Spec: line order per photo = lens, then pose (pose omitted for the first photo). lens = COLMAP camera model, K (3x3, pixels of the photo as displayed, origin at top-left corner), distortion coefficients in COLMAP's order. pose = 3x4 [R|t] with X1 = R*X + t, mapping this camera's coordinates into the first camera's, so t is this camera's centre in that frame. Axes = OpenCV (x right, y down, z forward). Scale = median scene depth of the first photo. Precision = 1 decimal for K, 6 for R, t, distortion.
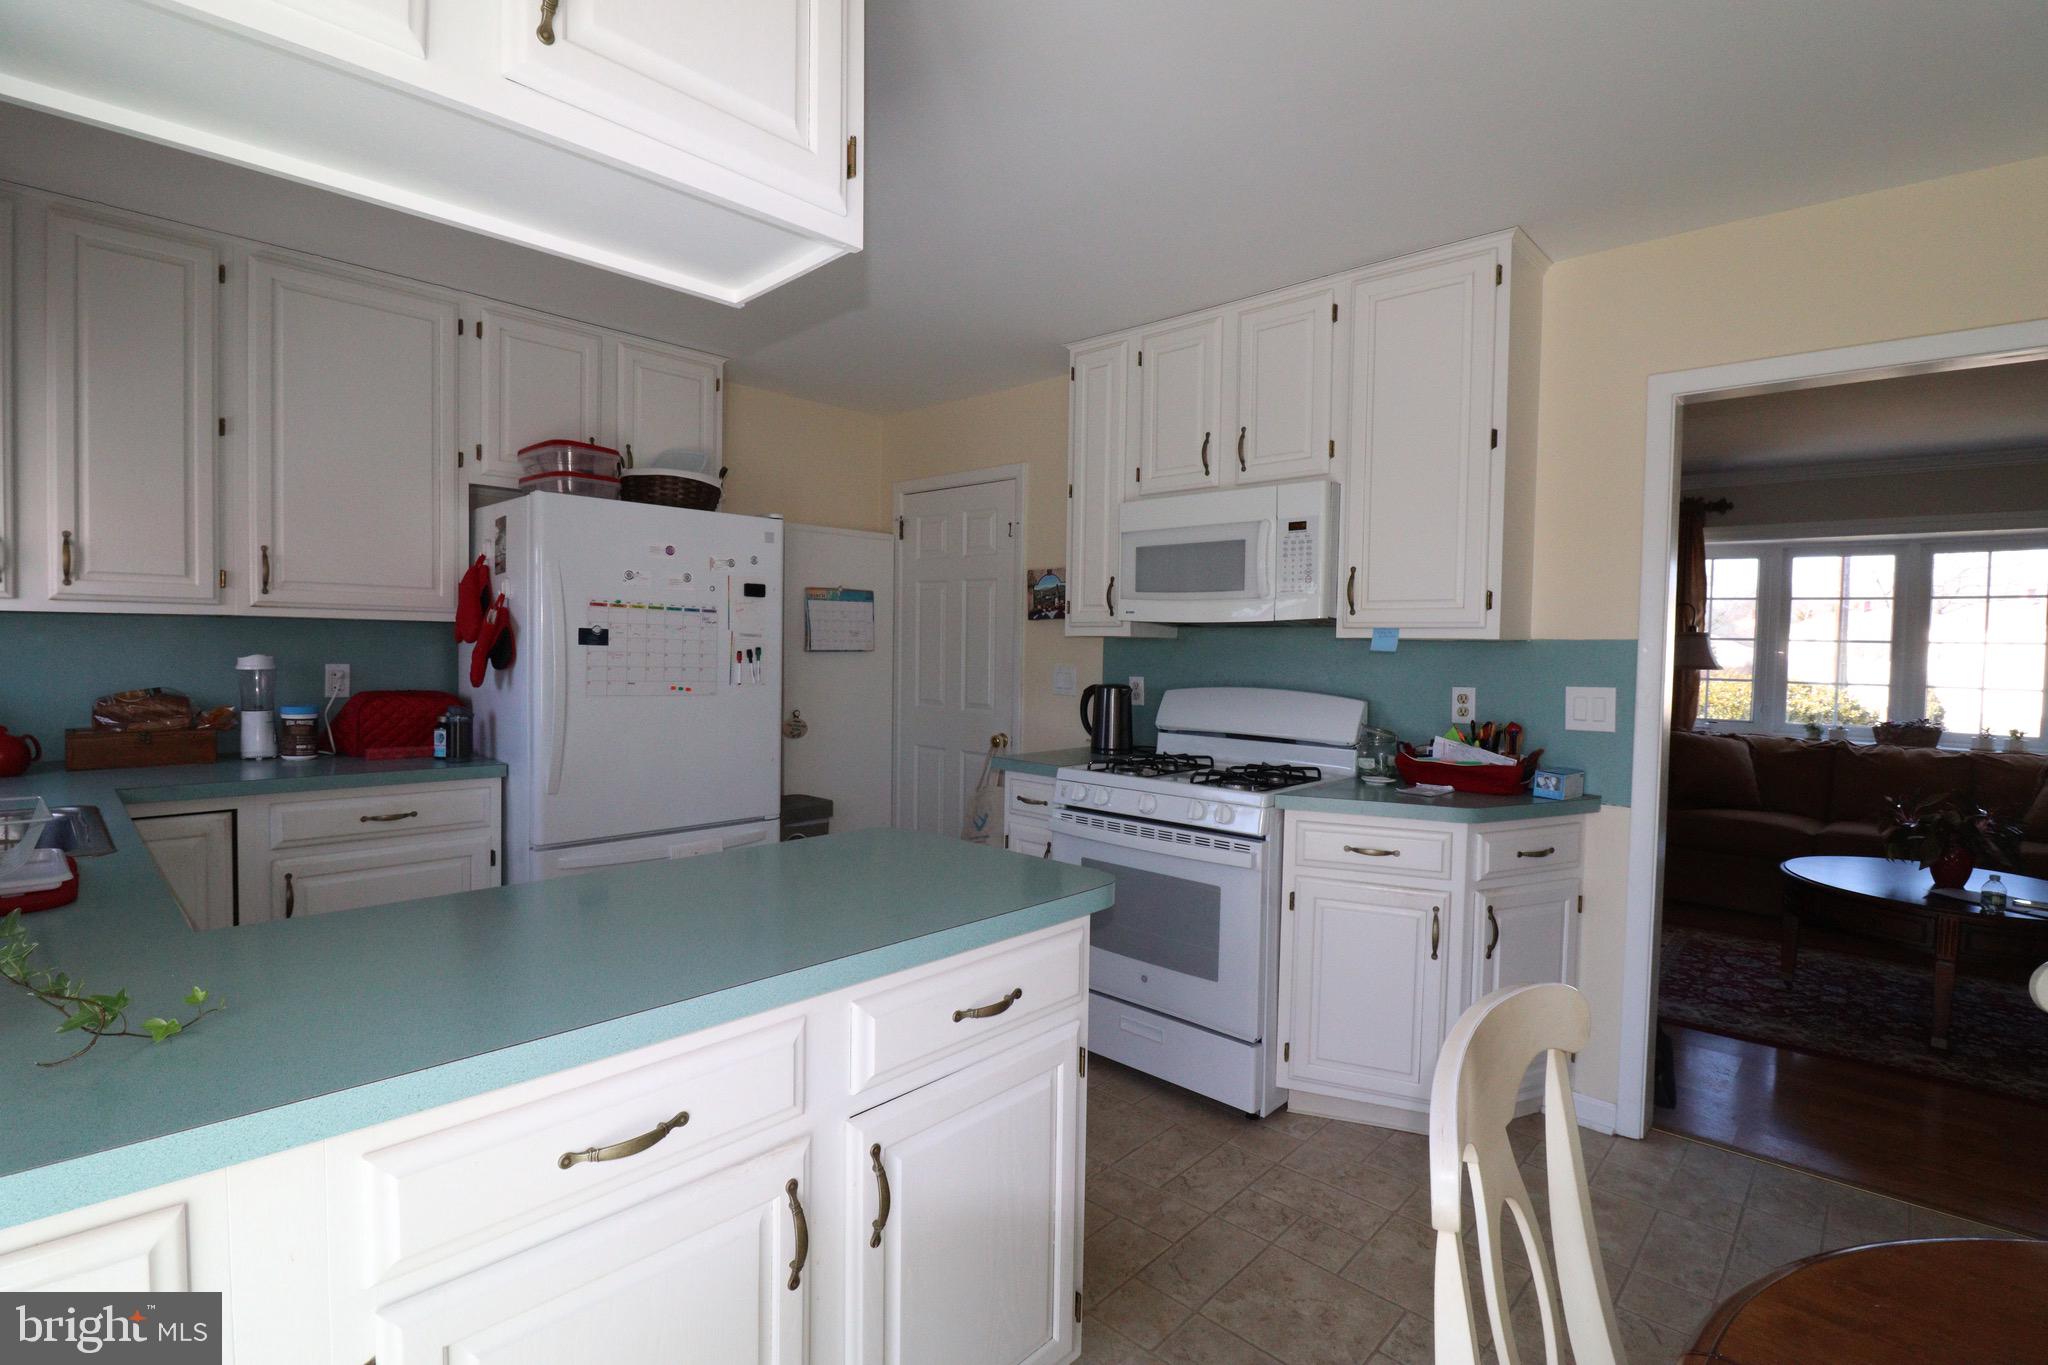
lens RADIAL K [[958.4, 0, 1031.4], [0, 958.4, 677.5], [0, 0, 1]] dist [0.003618, -0.014373]
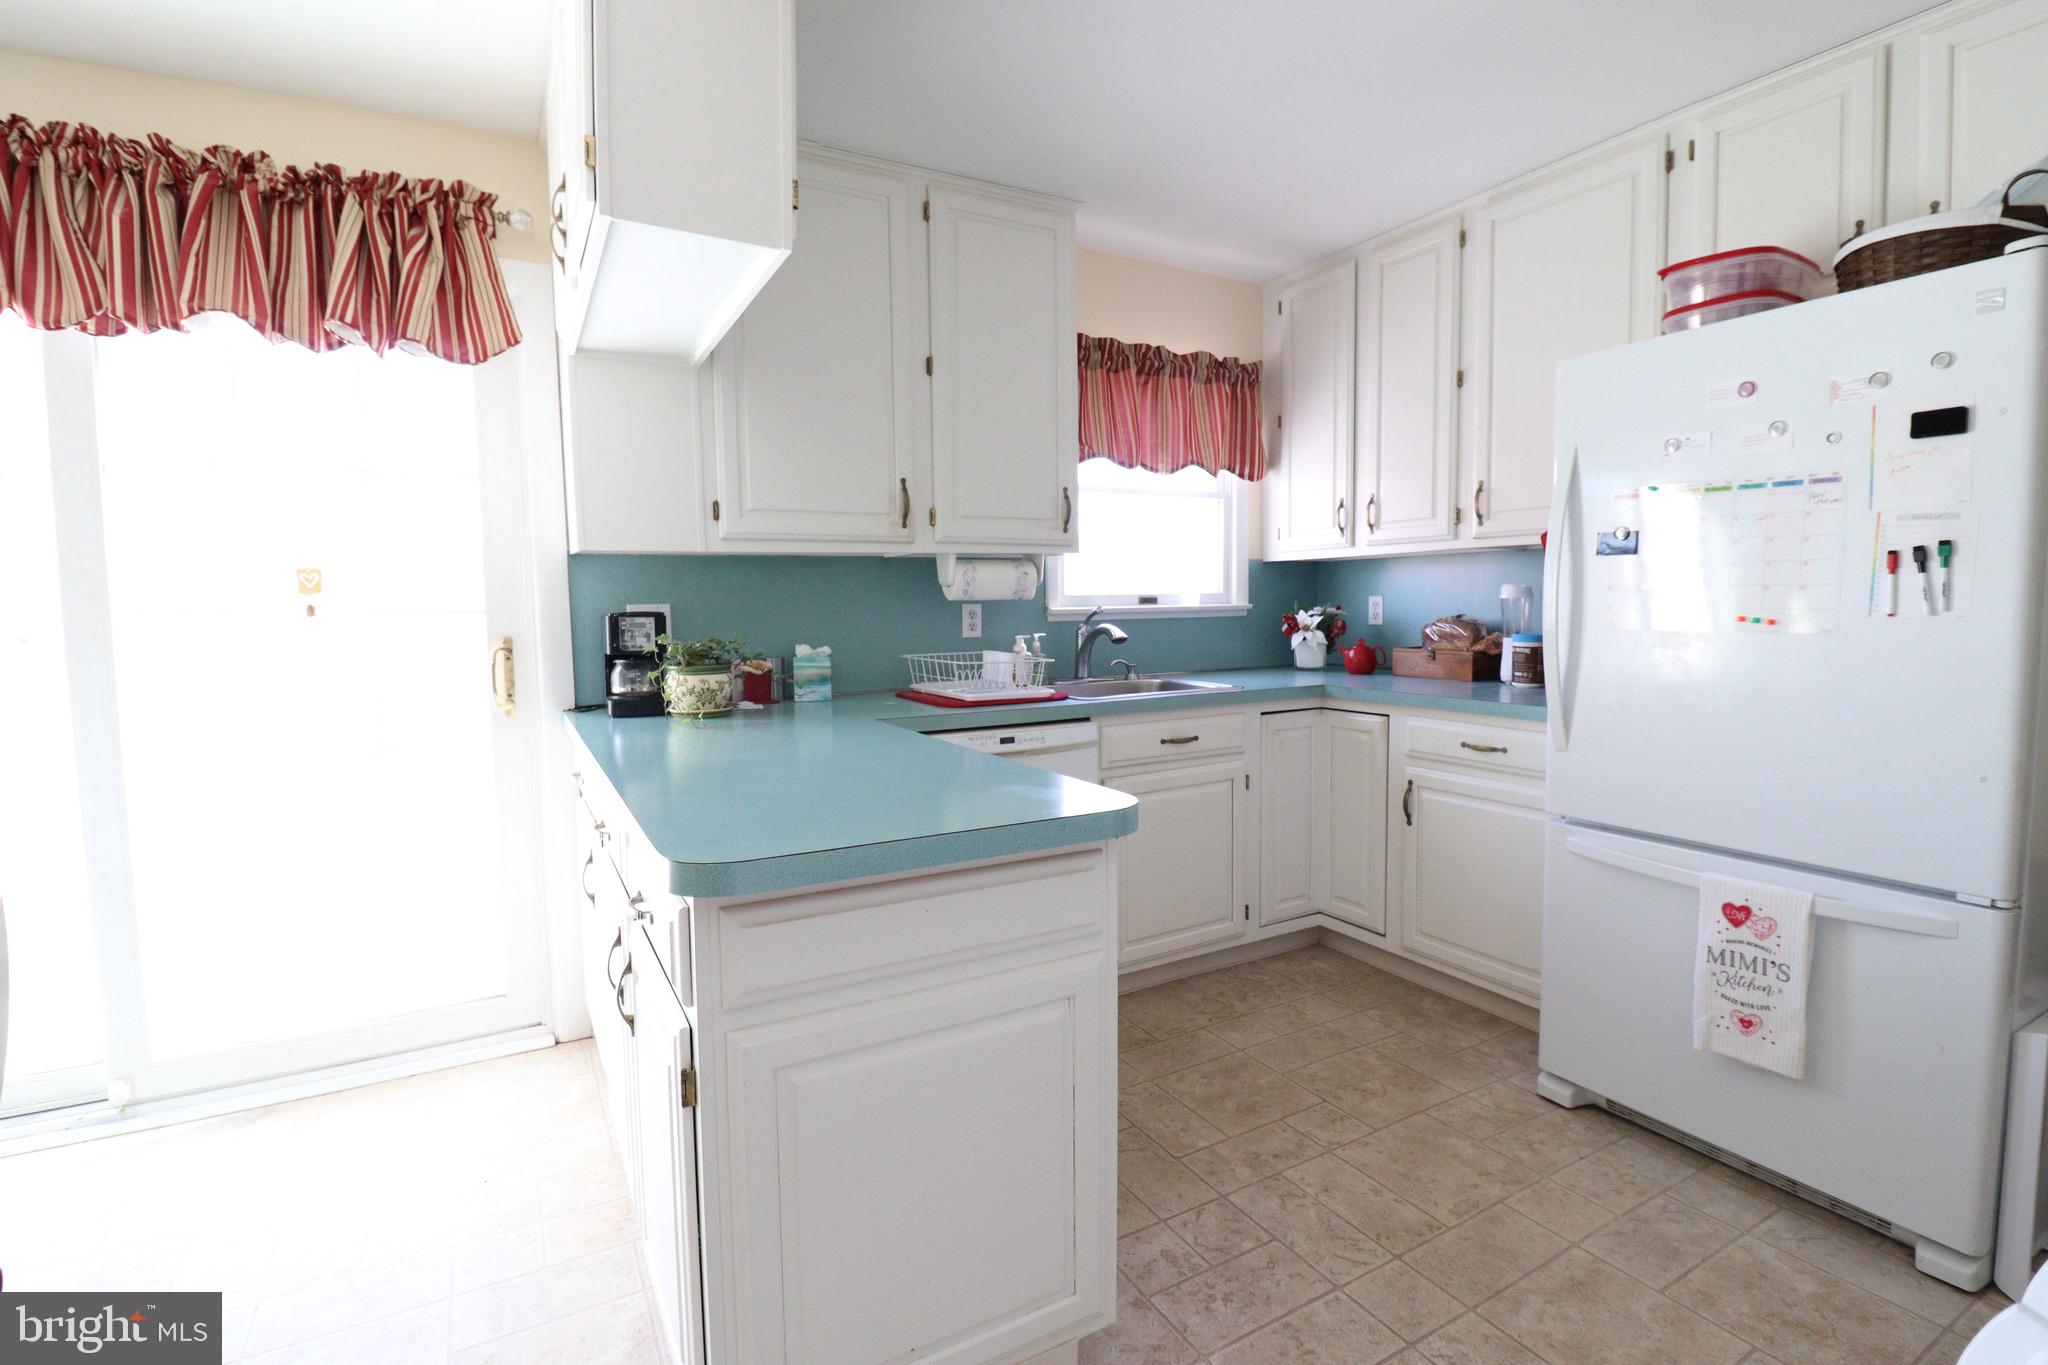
lens RADIAL K [[957.6, 0, 1029.1], [0, 957.6, 675.8], [0, 0, 1]] dist [0.001420, -0.012982]
pose [[-0.310851, 0.056326, -0.948788, 0.348728], [-0.029124, 0.997209, 0.068742, 0.018953], [0.950012, 0.049001, -0.308343, 0.792525]]
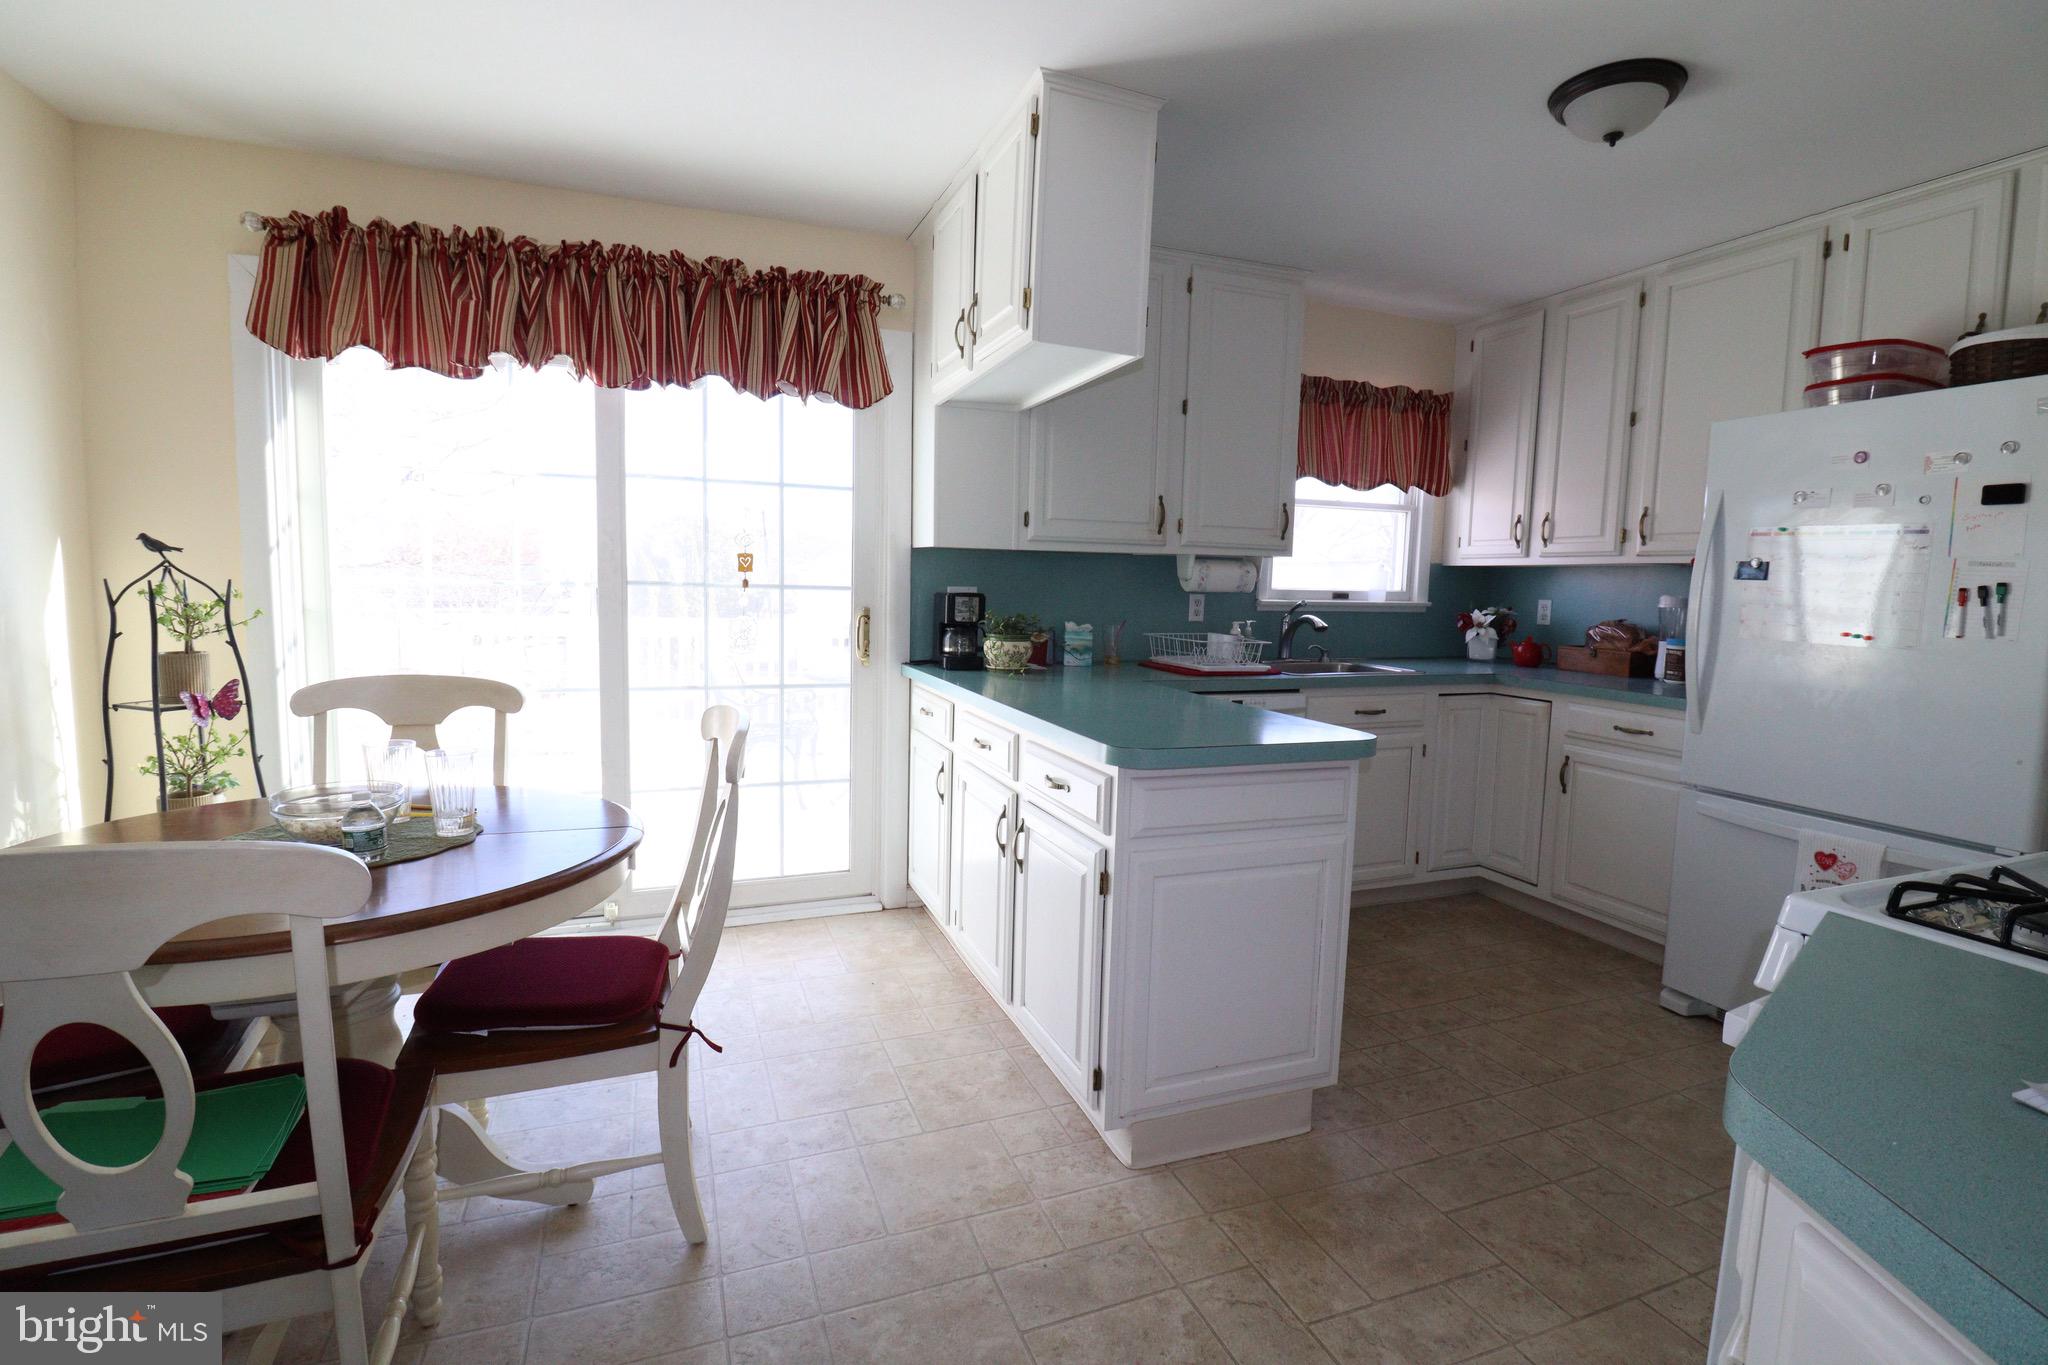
lens RADIAL K [[958.4, 0, 1031.4], [0, 958.4, 677.5], [0, 0, 1]] dist [0.003618, -0.014373]
pose [[-0.439124, 0.059193, -0.896475, 0.638356], [-0.066467, 0.992952, 0.098120, 0.013959], [0.895965, 0.102673, -0.432095, 0.775297]]
